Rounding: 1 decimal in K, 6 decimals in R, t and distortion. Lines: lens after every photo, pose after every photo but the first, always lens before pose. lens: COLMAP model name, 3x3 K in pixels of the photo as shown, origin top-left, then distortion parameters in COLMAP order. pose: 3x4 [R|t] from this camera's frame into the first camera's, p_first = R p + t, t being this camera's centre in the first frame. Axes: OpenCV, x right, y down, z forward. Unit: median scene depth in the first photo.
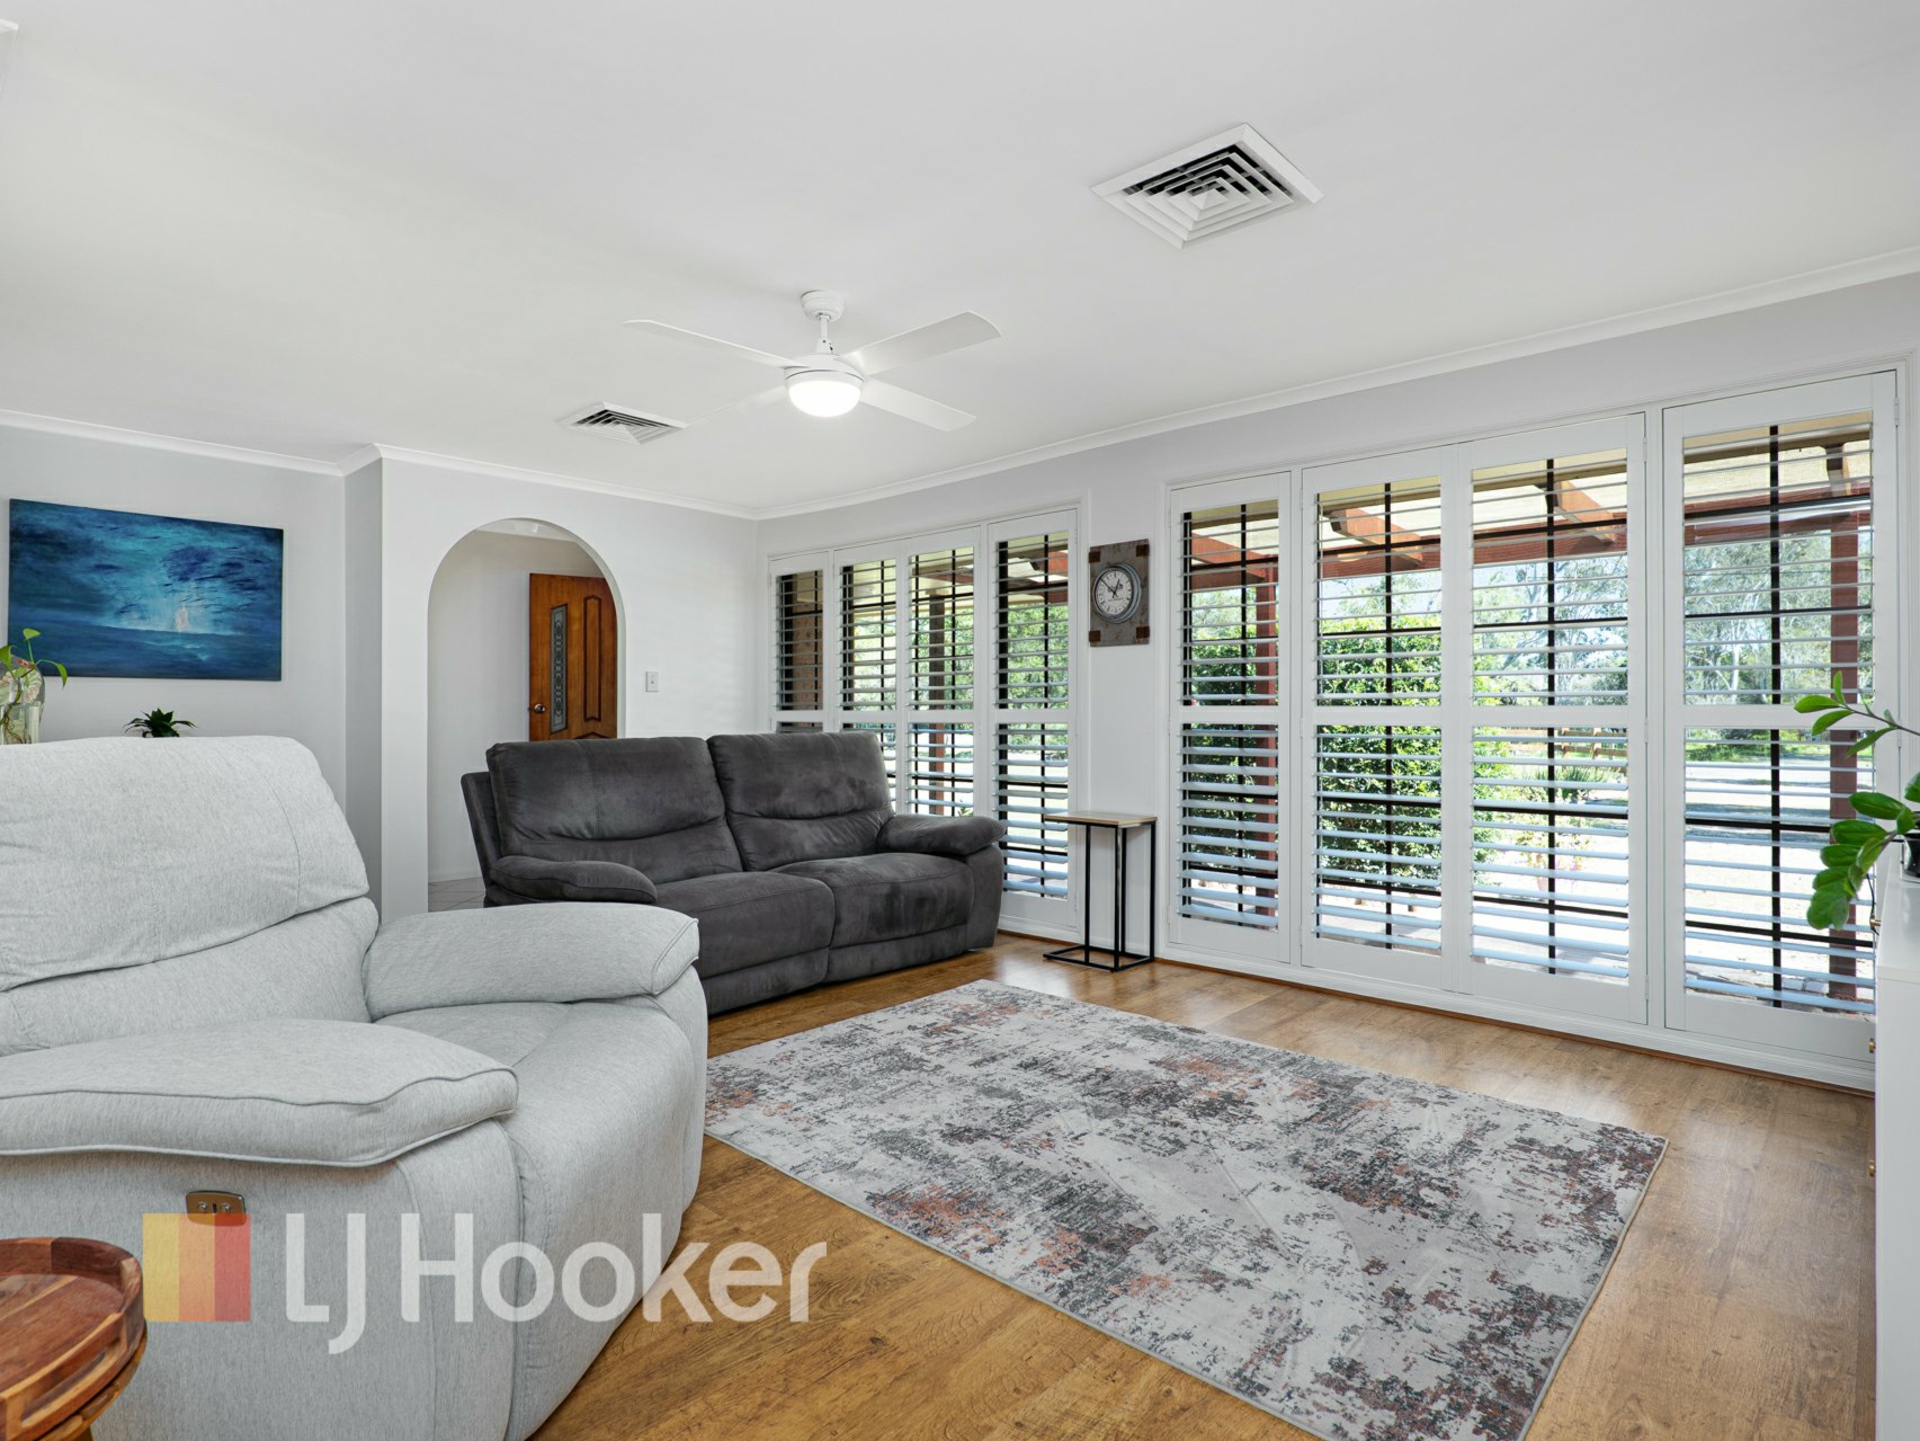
lens RADIAL K [[1027.8, 0, 960.0], [0, 1027.8, 720.5], [0, 0, 1]] dist [-0.028936, 0.000146]
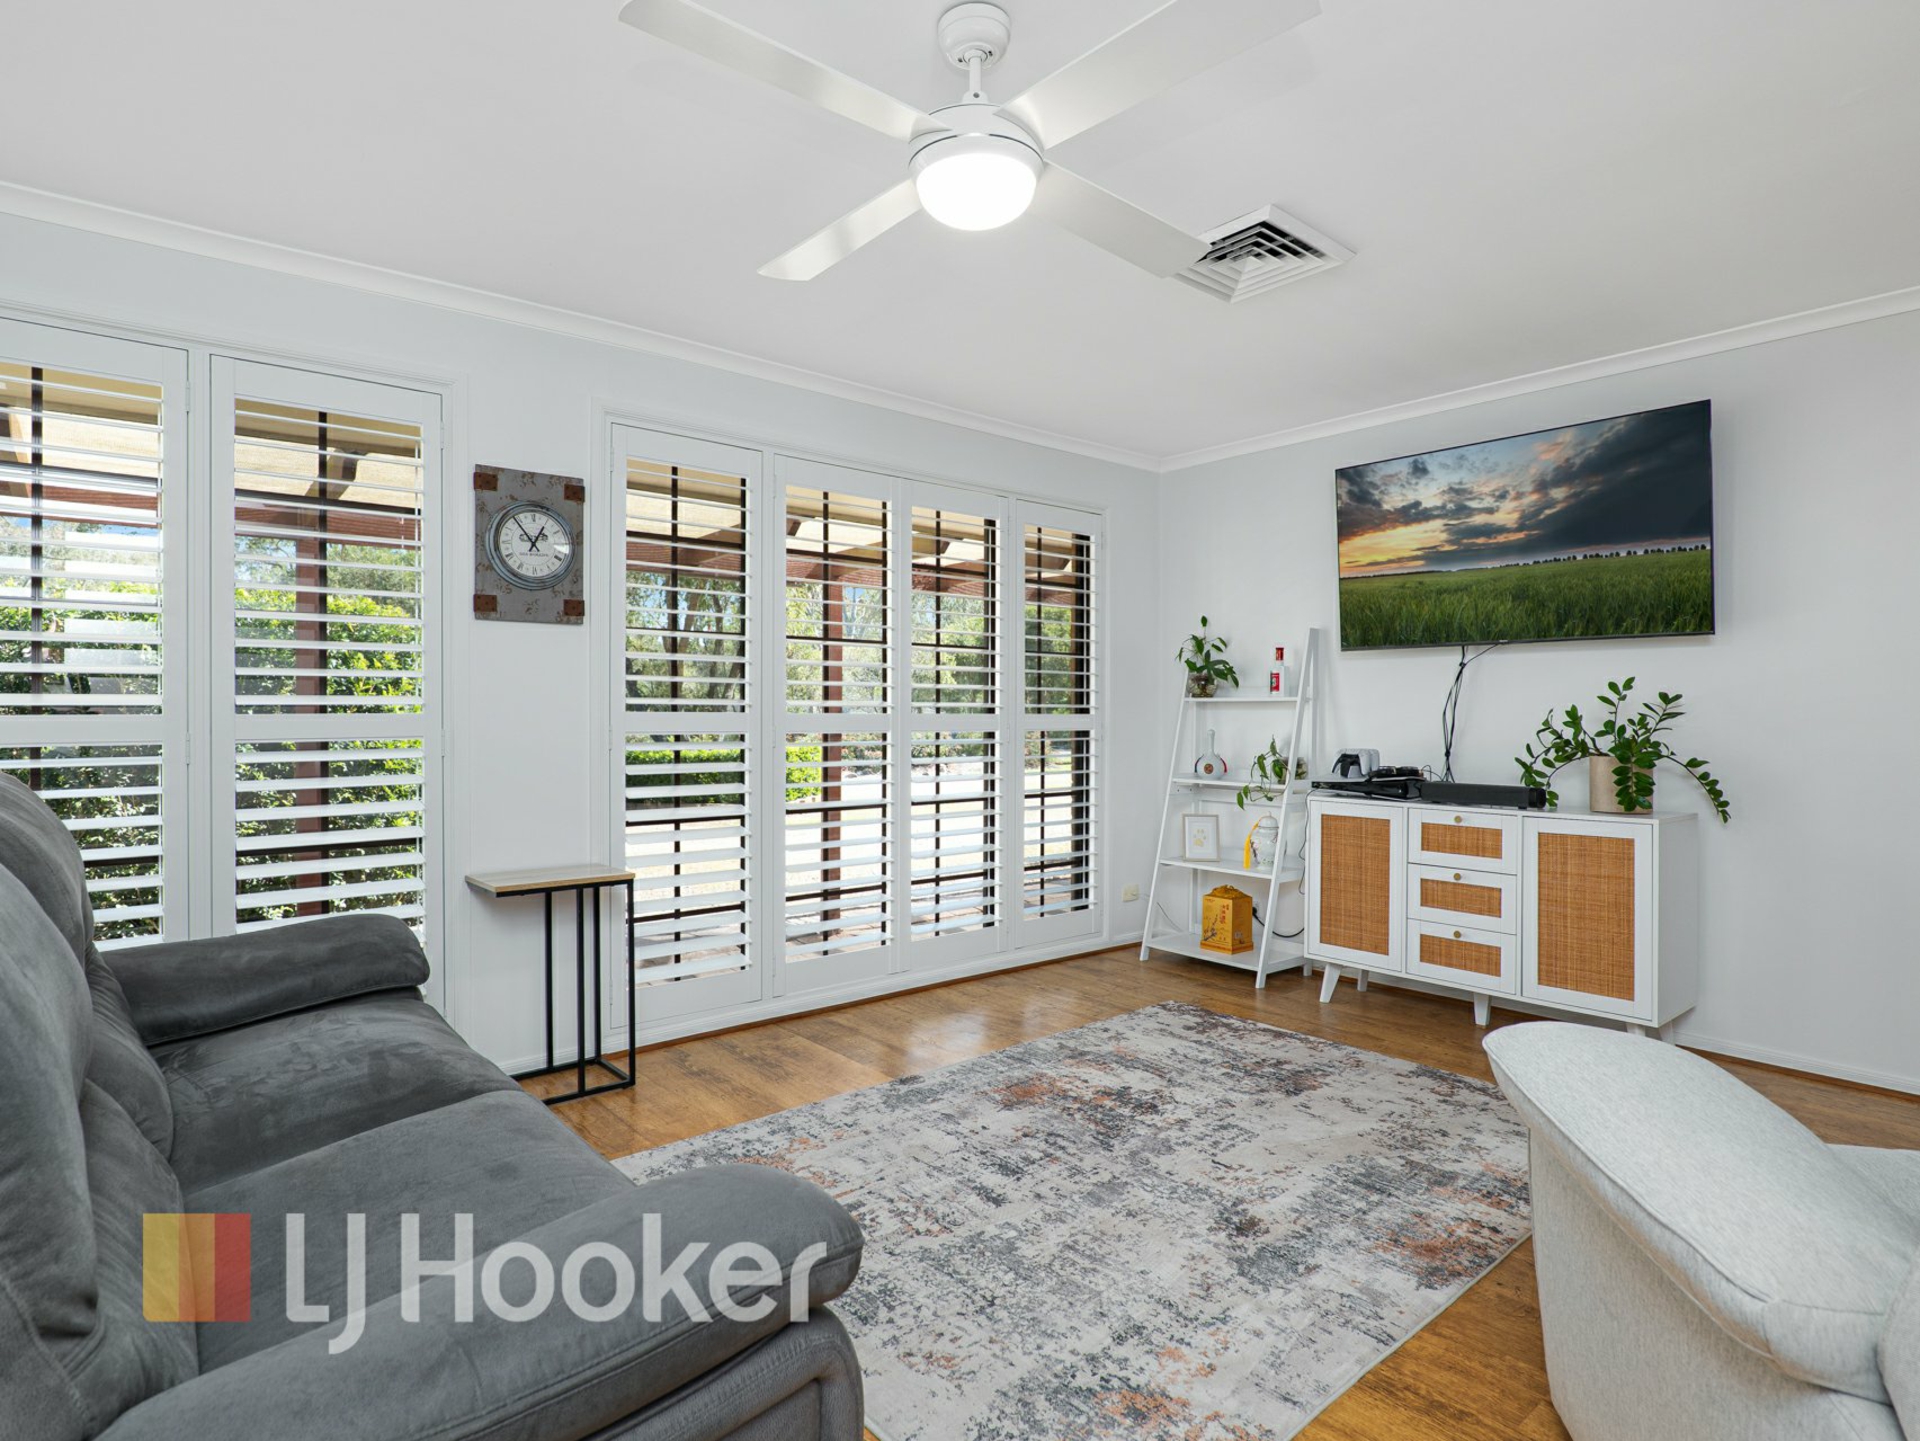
lens RADIAL K [[1027.8, 0, 960.0], [0, 1027.8, 720.5], [0, 0, 1]] dist [-0.028936, 0.000146]
pose [[0.112524, -0.004199, 0.993640, -0.767308], [0.006334, 0.999974, 0.003509, -0.013449], [-0.993629, 0.005898, 0.112547, 1.011942]]
